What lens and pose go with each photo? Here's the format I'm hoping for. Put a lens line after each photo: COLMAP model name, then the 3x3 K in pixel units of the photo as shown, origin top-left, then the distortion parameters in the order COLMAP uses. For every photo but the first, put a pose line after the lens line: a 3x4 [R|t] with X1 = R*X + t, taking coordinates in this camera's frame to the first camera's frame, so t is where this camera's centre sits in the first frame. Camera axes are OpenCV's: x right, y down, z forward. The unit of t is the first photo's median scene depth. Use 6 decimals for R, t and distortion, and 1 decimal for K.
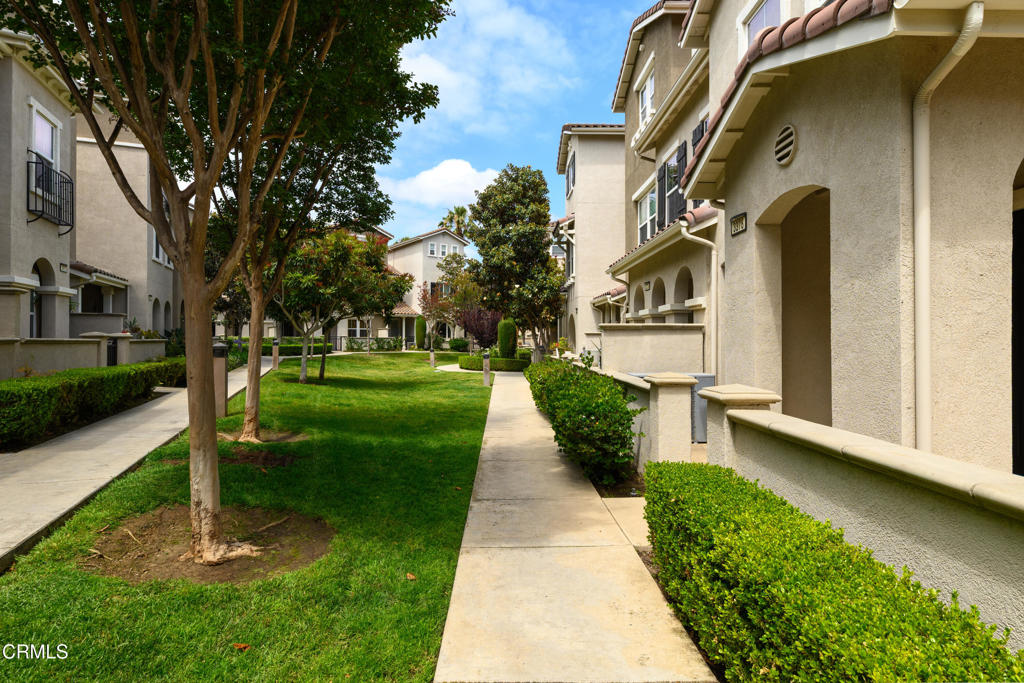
lens RADIAL K [[527.8, 0, 512.0], [0, 527.8, 341.5], [0, 0, 1]] dist [-0.000306, 0.000176]
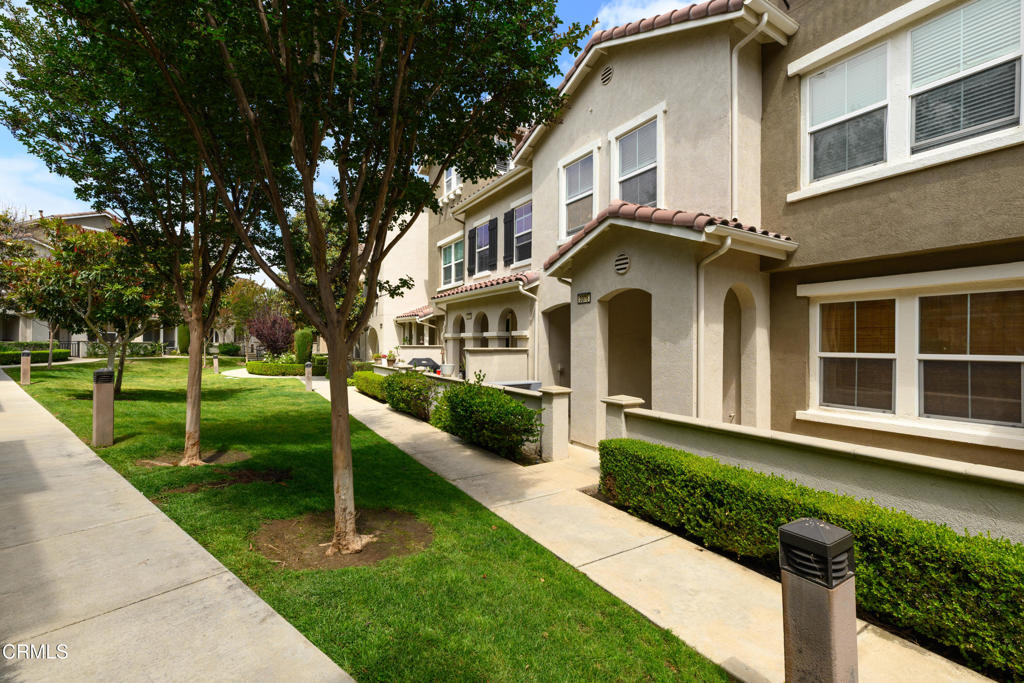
lens RADIAL K [[433.5, 0, 514.7], [0, 433.5, 347.3], [0, 0, 1]] dist [-0.001000, -0.000209]
pose [[0.854365, 0.000501, 0.519673, -0.537125], [-0.006316, 0.999936, 0.009419, -0.077103], [-0.519635, -0.011330, 0.854314, -0.102012]]
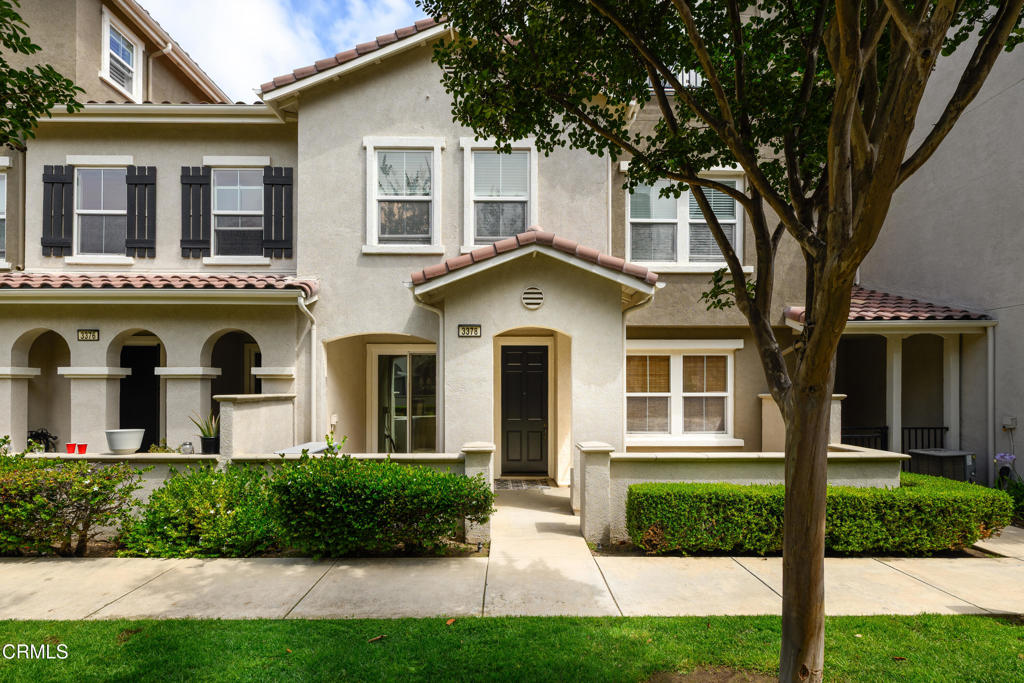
lens RADIAL K [[445.2, 0, 509.3], [0, 445.2, 387.4], [0, 0, 1]] dist [-0.001385, -0.000123]
pose [[-0.001372, 0.000230, 0.999999, -0.807441], [-0.001977, 0.999998, -0.000232, -0.075092], [-0.999997, -0.001977, -0.001372, 0.962830]]
